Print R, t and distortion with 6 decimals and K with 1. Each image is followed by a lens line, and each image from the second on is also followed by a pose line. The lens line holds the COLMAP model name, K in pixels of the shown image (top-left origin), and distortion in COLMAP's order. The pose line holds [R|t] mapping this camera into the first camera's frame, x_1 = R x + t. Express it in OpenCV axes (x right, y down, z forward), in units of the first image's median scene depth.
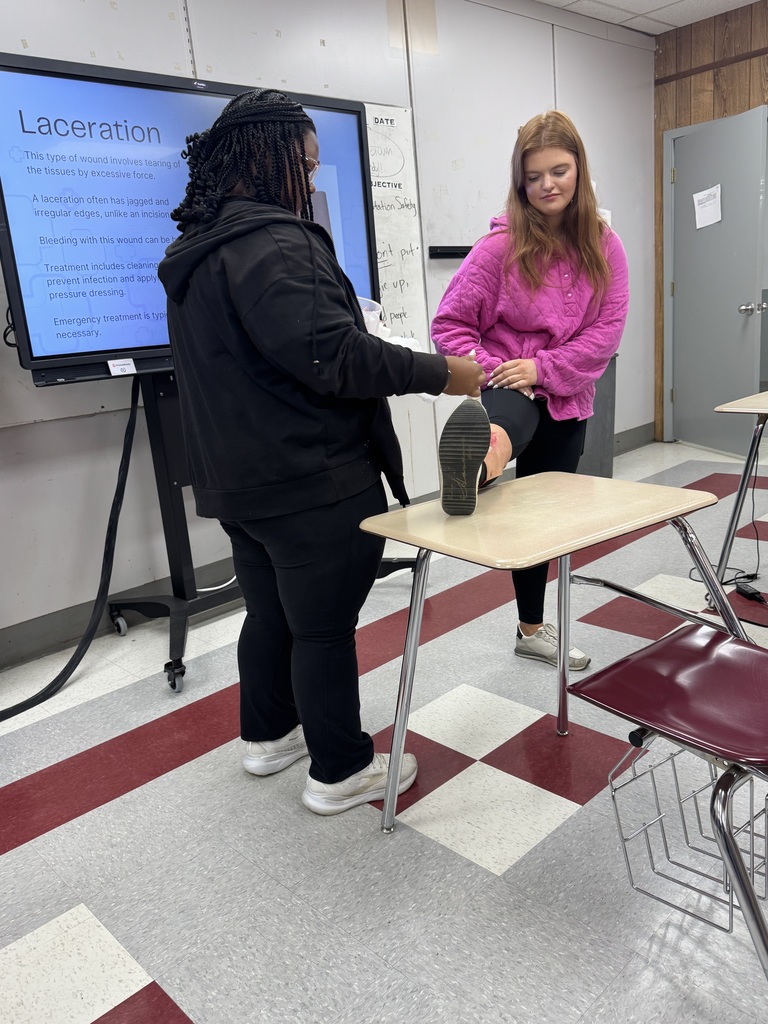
lens RADIAL K [[805.7, 0, 379.6], [0, 805.7, 508.7], [0, 0, 1]] dist [0.043446, -0.057303]
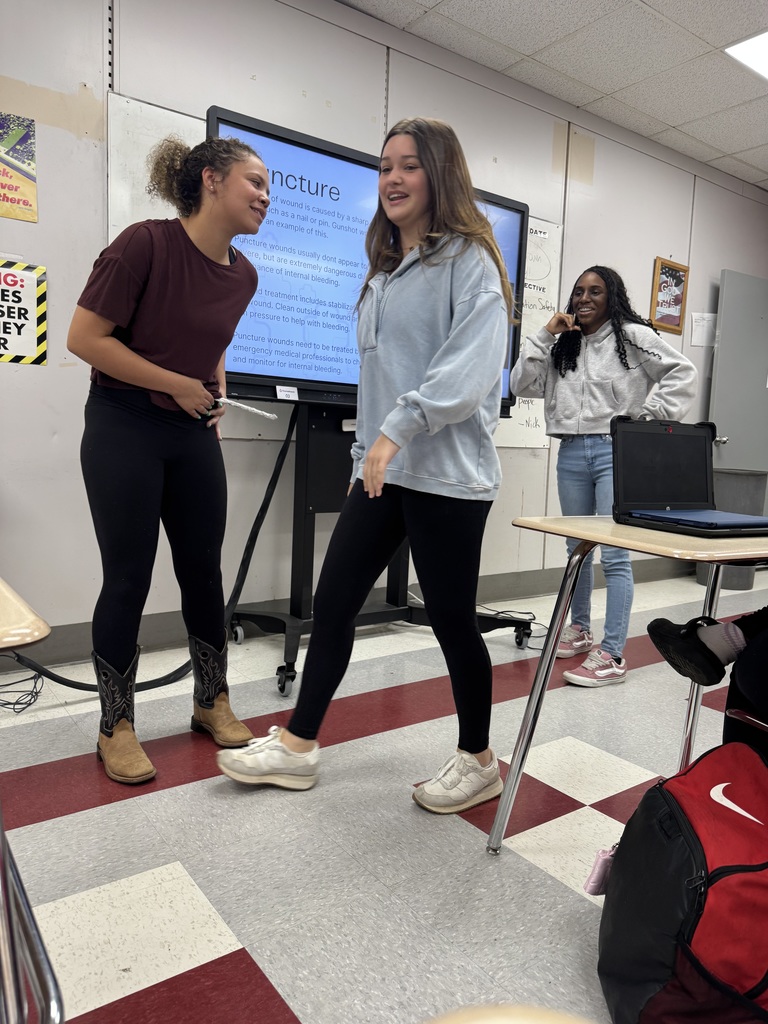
lens RADIAL K [[725.6, 0, 377.9], [0, 725.6, 509.6], [0, 0, 1]] dist [0.031547, -0.040040]
pose [[0.982640, 0.138338, -0.123614, -0.070238], [-0.154277, 0.979393, -0.130336, 0.131862], [0.103036, 0.147144, 0.983734, 0.080901]]
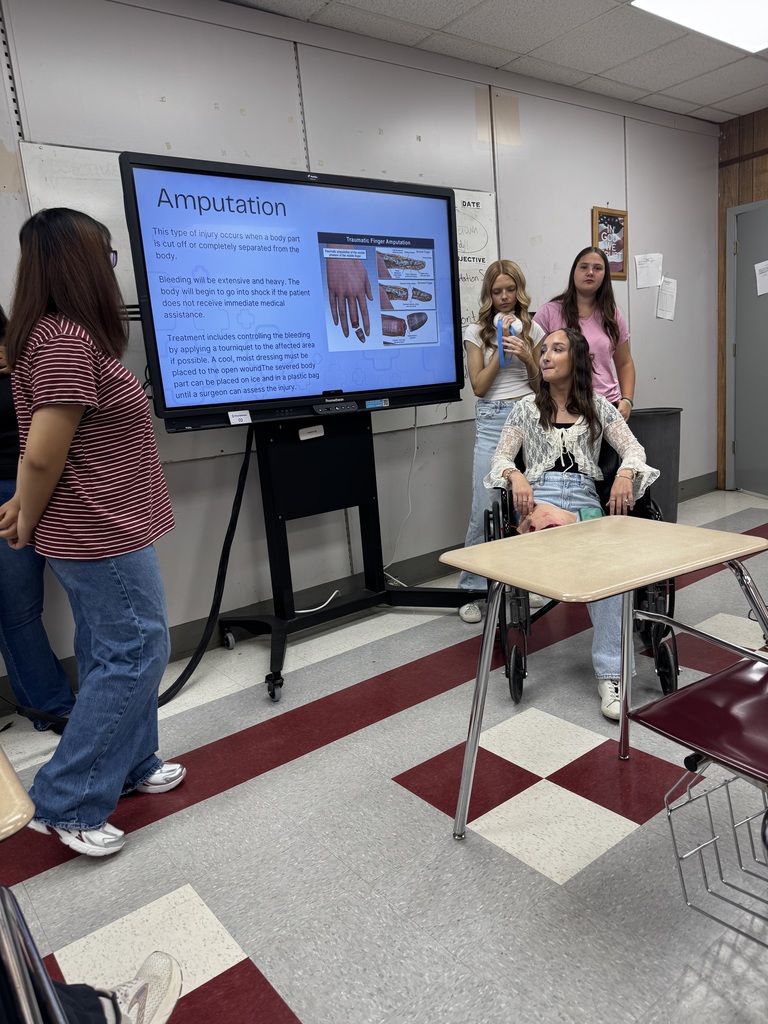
lens RADIAL K [[725.6, 0, 390.8], [0, 725.6, 511.9], [0, 0, 1]] dist [0.031547, -0.040040]
pose [[0.995279, 0.023469, -0.094178, 0.000652], [-0.027605, 0.998700, -0.042856, 0.000574], [0.093050, 0.045253, 0.994633, -0.015295]]
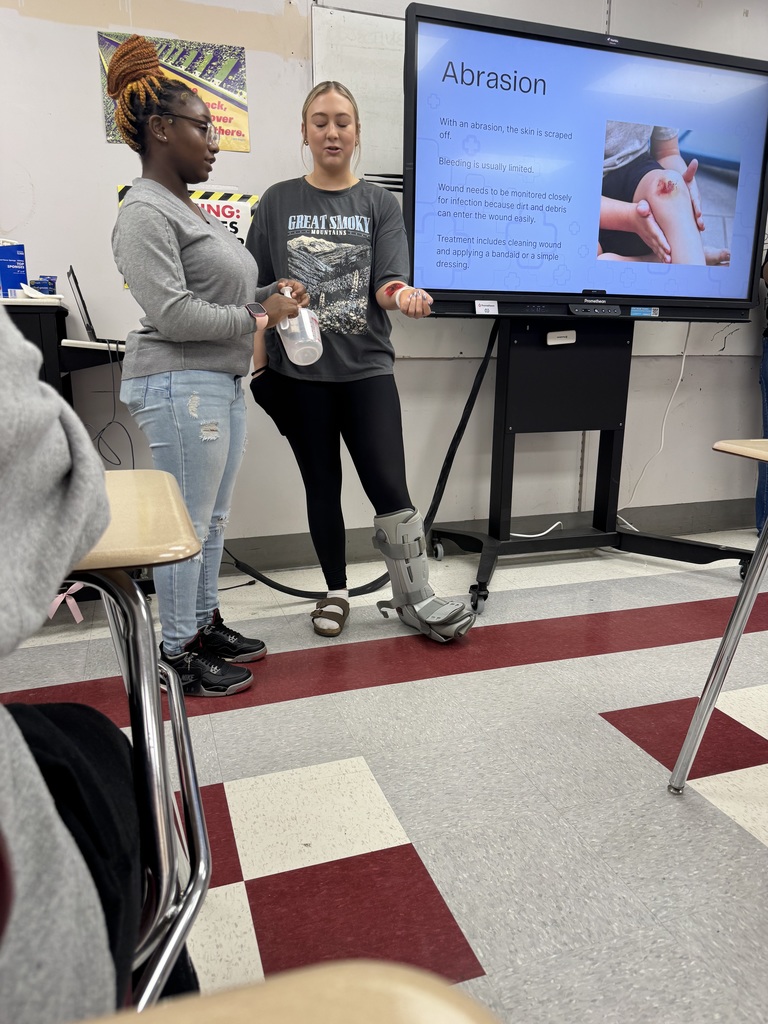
lens RADIAL K [[725.6, 0, 384.2], [0, 725.6, 509.8], [0, 0, 1]] dist [0.031547, -0.040040]
pose [[0.902955, 0.182736, -0.388947, -0.023224], [-0.184863, 0.982233, 0.032309, 0.116977], [0.387940, 0.042728, 0.920694, 0.101507]]
